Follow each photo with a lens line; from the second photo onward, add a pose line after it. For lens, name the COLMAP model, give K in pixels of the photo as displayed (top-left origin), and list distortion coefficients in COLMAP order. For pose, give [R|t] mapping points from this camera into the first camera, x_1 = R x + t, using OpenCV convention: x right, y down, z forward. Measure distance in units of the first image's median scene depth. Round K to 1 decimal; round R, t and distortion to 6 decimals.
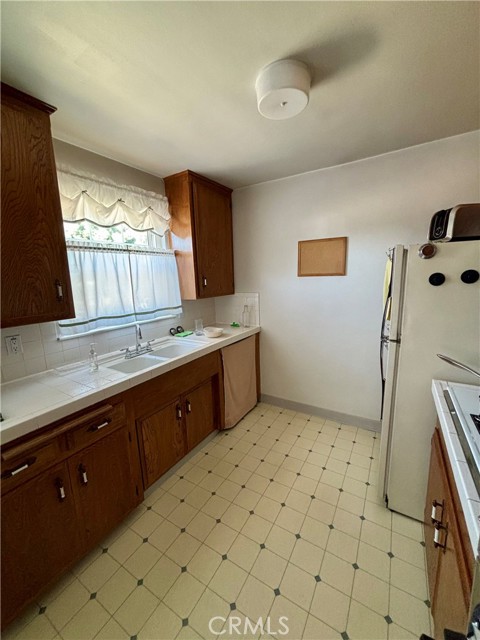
lens RADIAL K [[255.5, 0, 240.0], [0, 255.5, 320.0], [0, 0, 1]] dist [-0.010700, -0.000051]
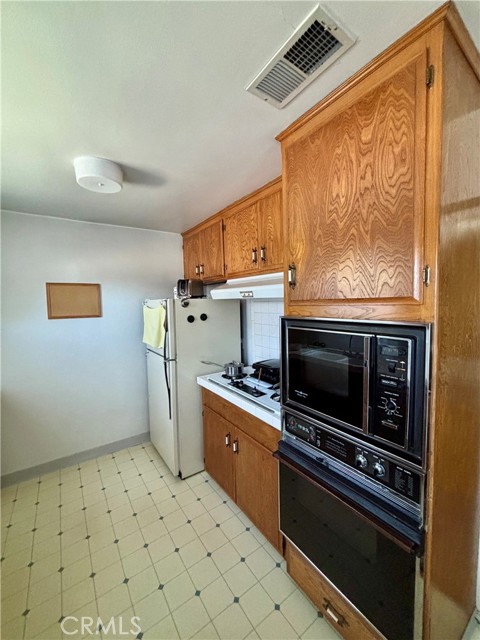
lens RADIAL K [[255.5, 0, 240.0], [0, 255.5, 320.0], [0, 0, 1]] dist [-0.010700, -0.000051]
pose [[0.394036, -0.041143, 0.918174, -0.384739], [0.168599, 0.985281, -0.028204, -0.025775], [-0.903499, 0.165916, 0.395173, 0.001512]]
